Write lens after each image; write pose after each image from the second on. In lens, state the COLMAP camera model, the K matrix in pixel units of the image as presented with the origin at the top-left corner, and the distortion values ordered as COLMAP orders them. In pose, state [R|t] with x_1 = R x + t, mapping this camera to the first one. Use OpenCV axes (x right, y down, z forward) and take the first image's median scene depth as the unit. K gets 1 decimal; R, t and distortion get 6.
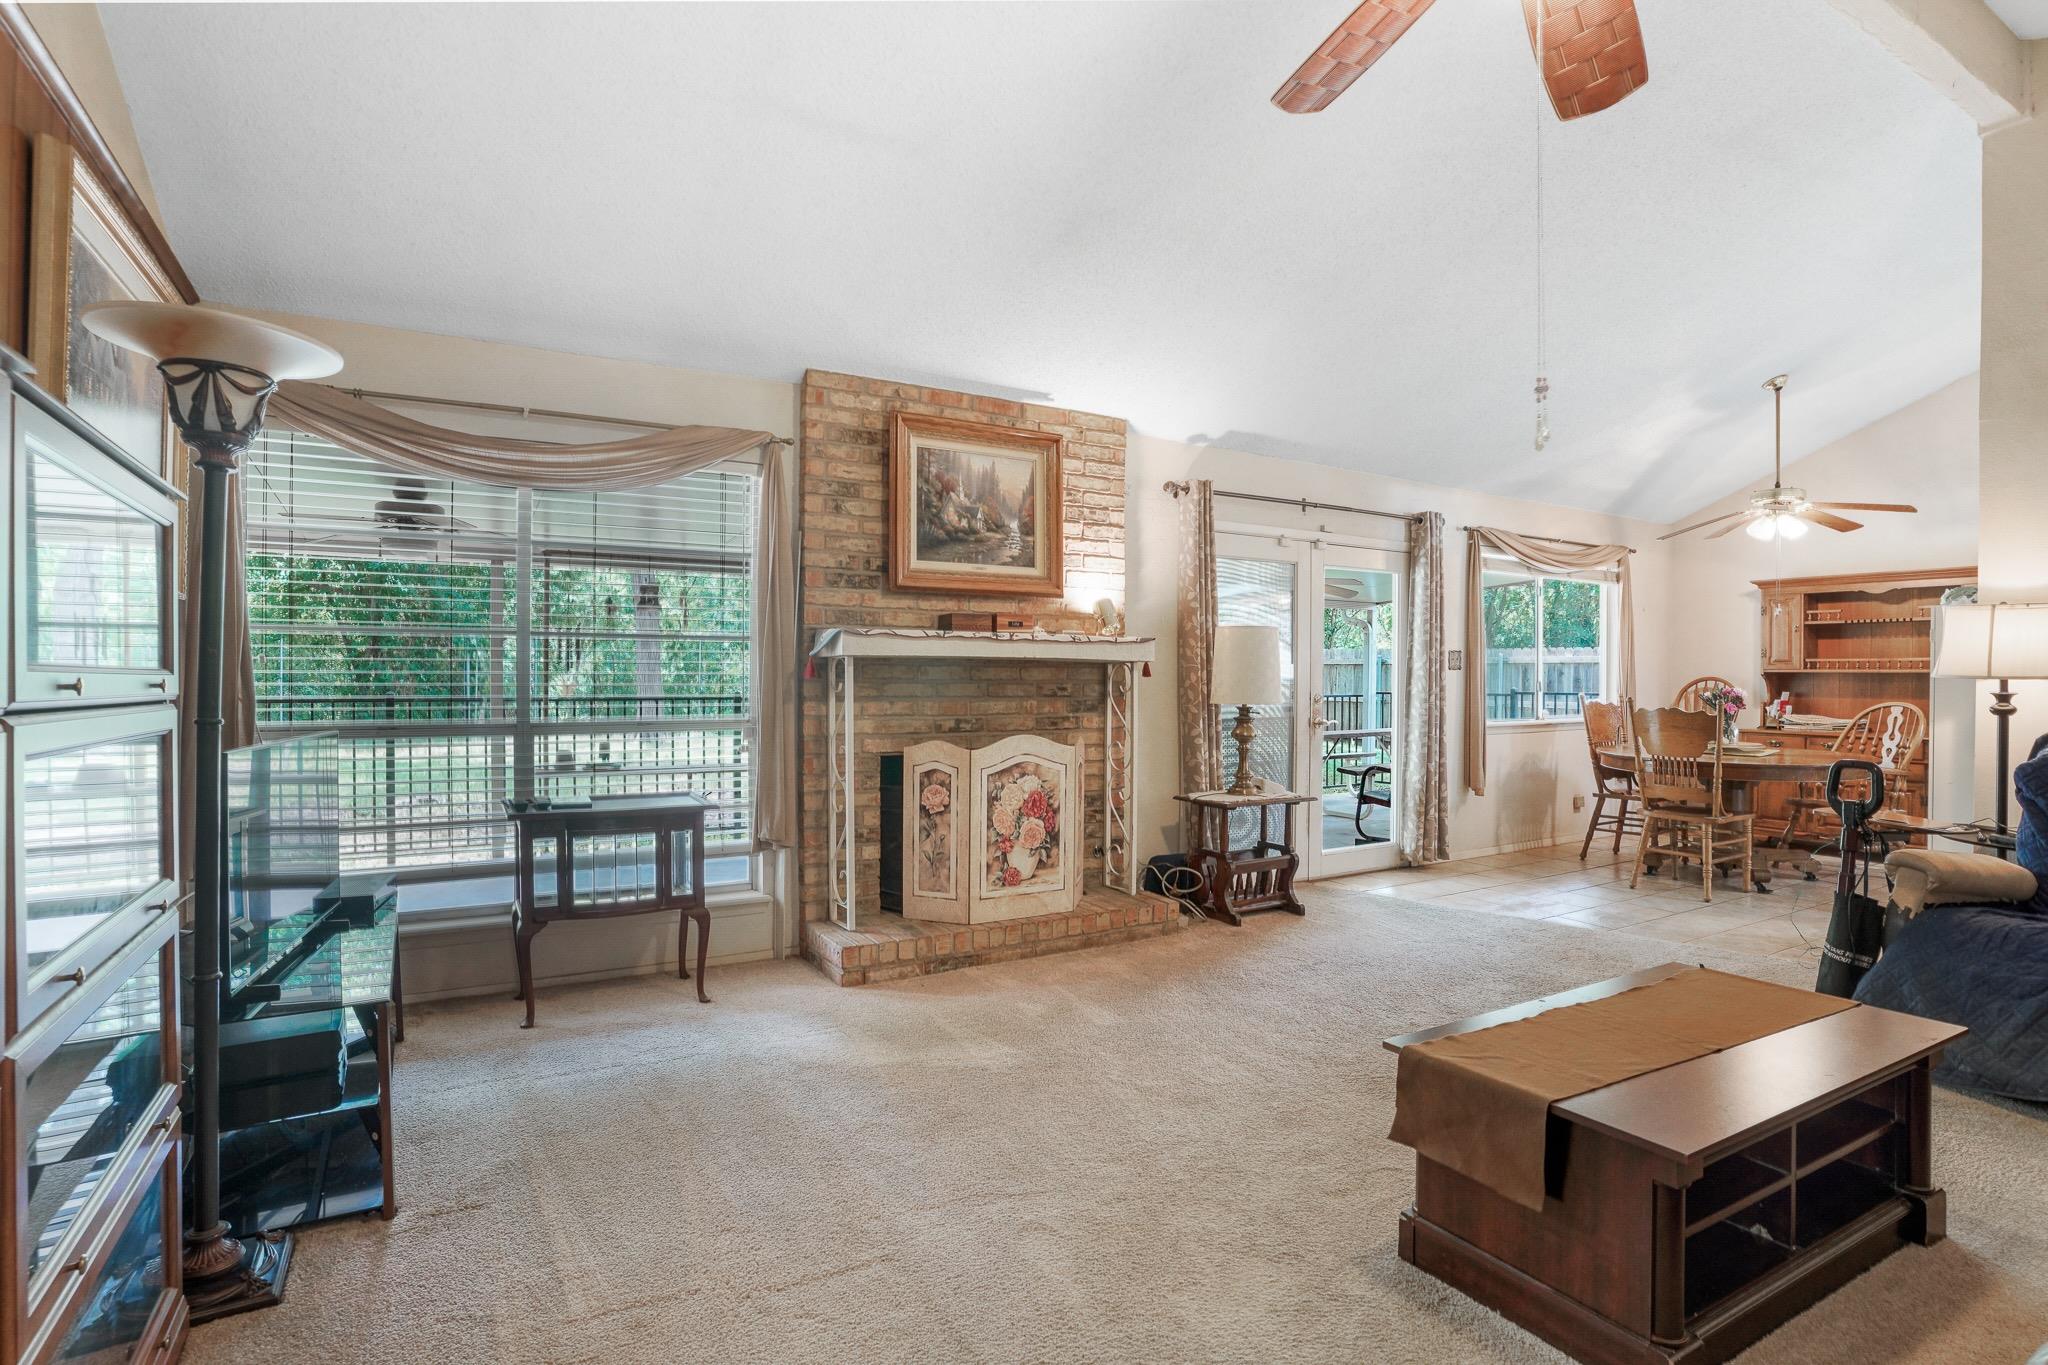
lens RADIAL K [[1002.1, 0, 1020.4], [0, 1002.1, 684.7], [0, 0, 1]] dist [-0.047331, 0.002631]
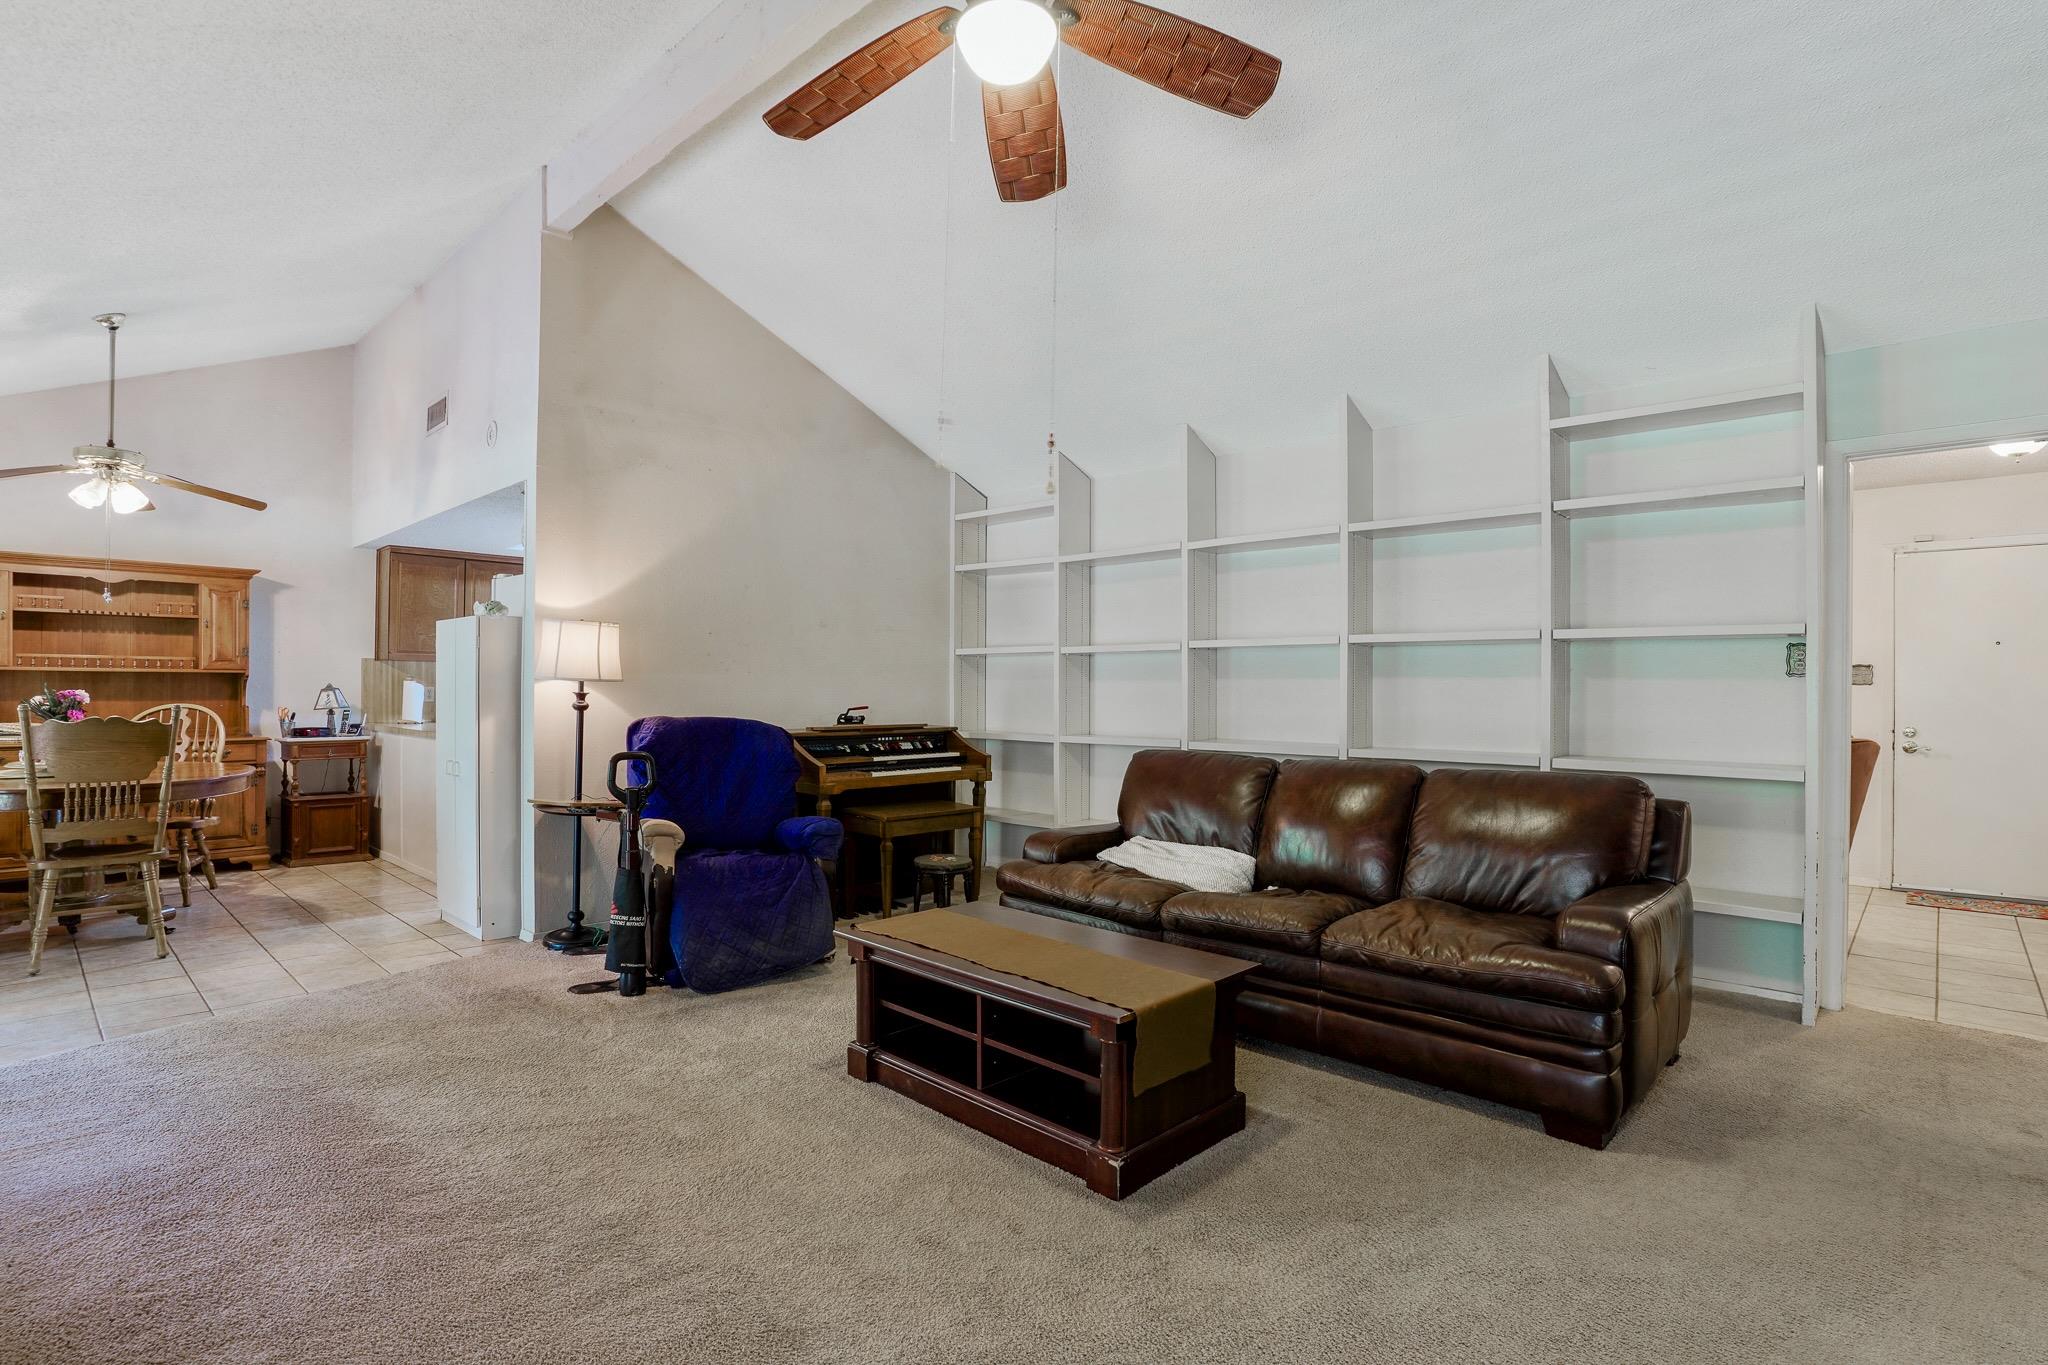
lens RADIAL K [[1002.1, 0, 1030.9], [0, 1002.1, 681.1], [0, 0, 1]] dist [-0.047331, 0.002631]
pose [[-0.297352, -0.000863, 0.954767, -0.398381], [0.000670, 0.999999, 0.001113, -0.007680], [-0.954768, 0.000970, -0.297351, 0.860605]]
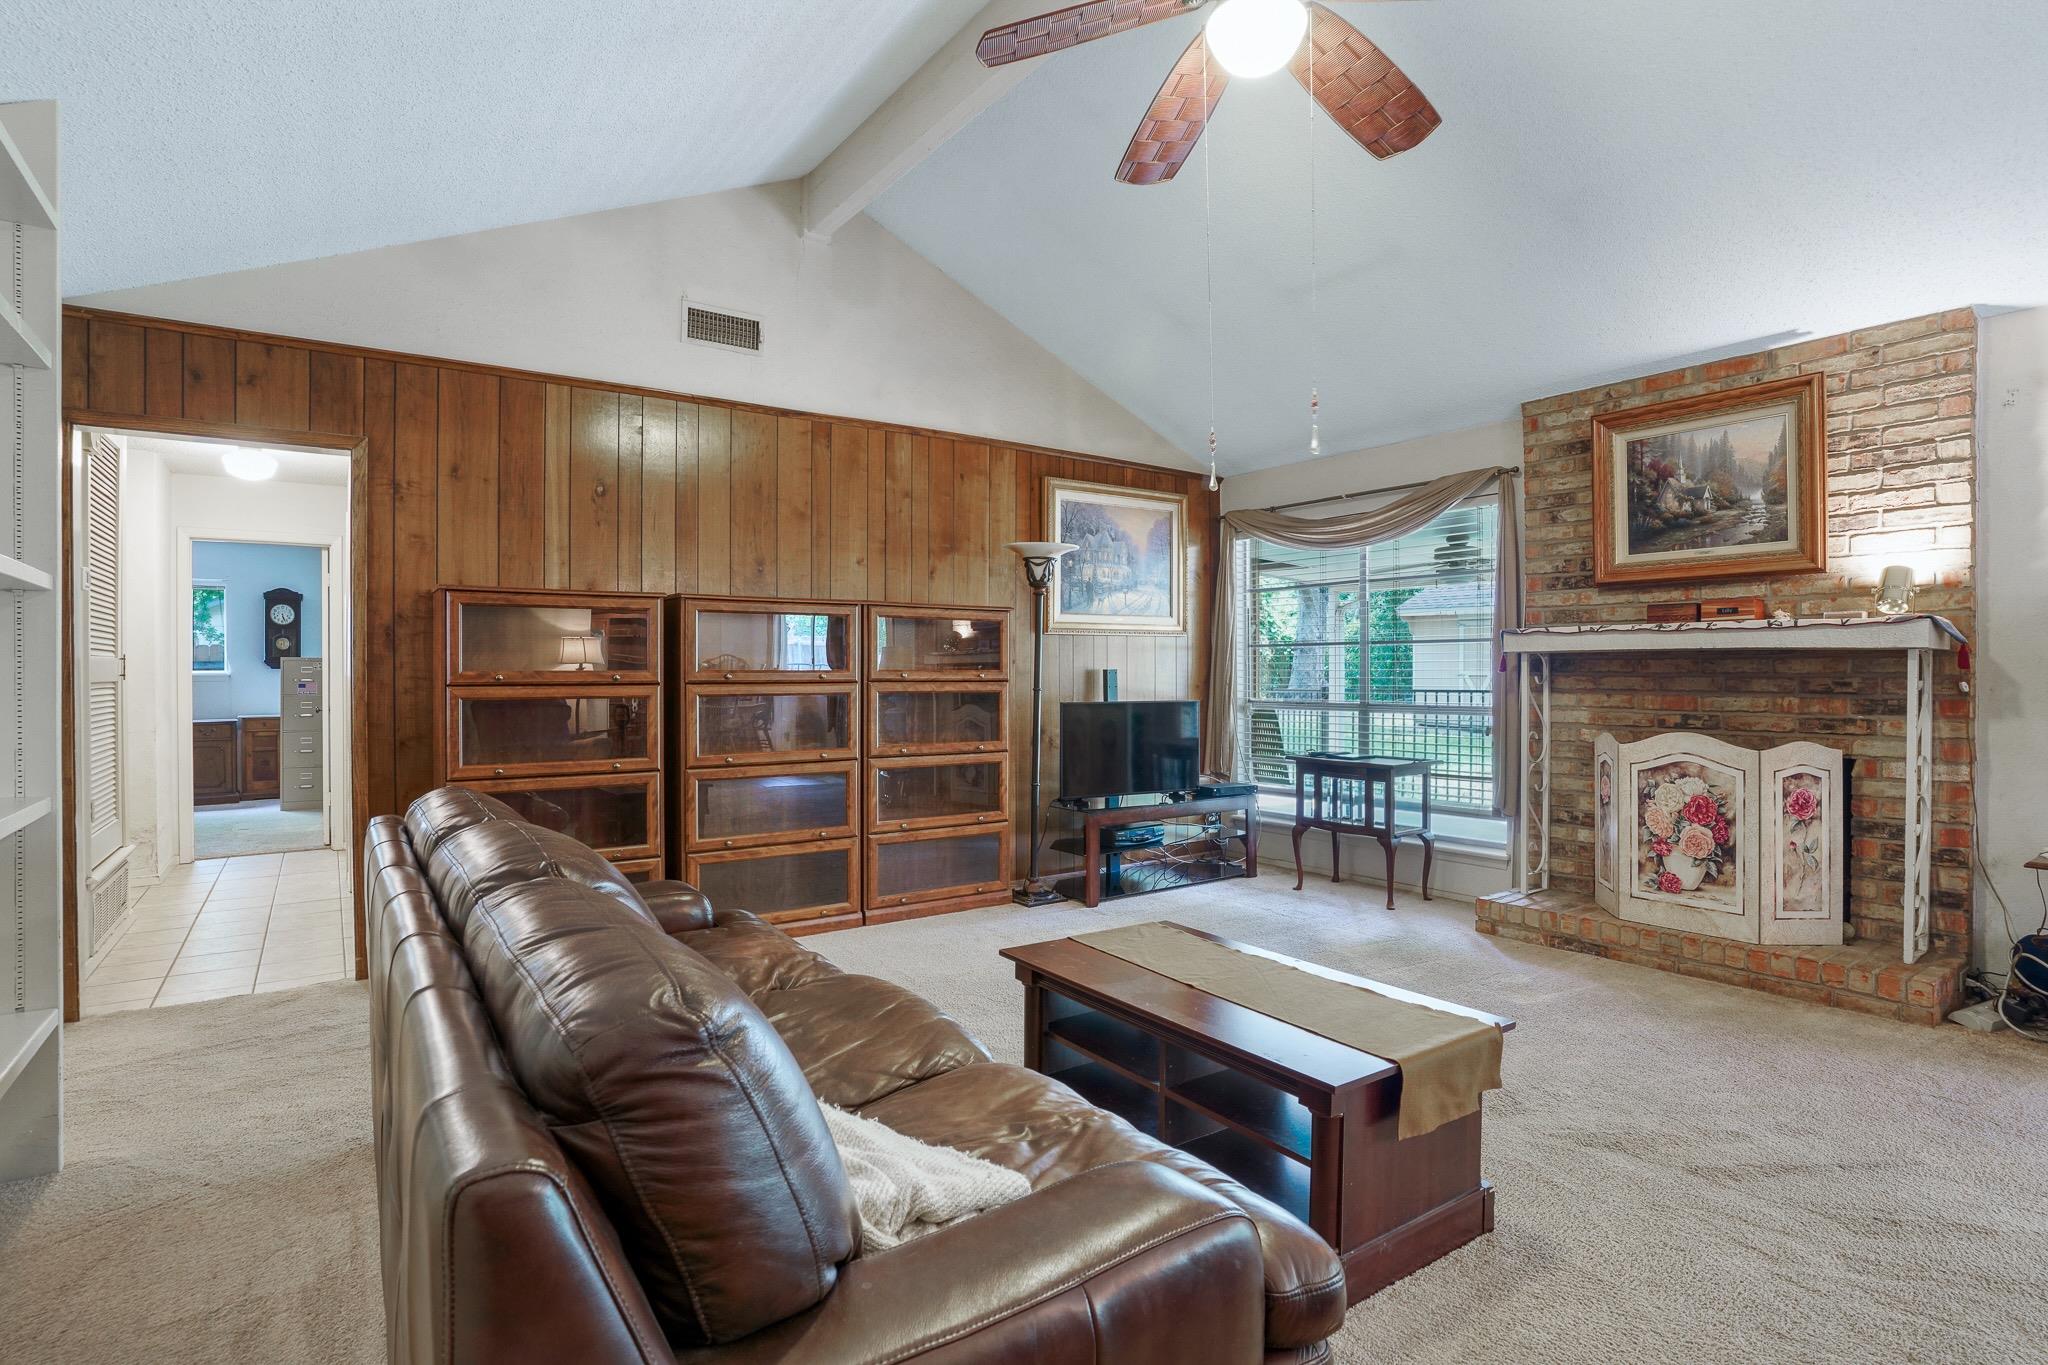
lens RADIAL K [[1002.1, 0, 1014.2], [0, 1002.1, 677.8], [0, 0, 1]] dist [-0.047331, 0.002631]
pose [[0.095813, 0.001945, -0.995397, 0.815348], [-0.002173, 0.999996, 0.001745, -0.000781], [0.995397, 0.001996, 0.095817, 0.287546]]
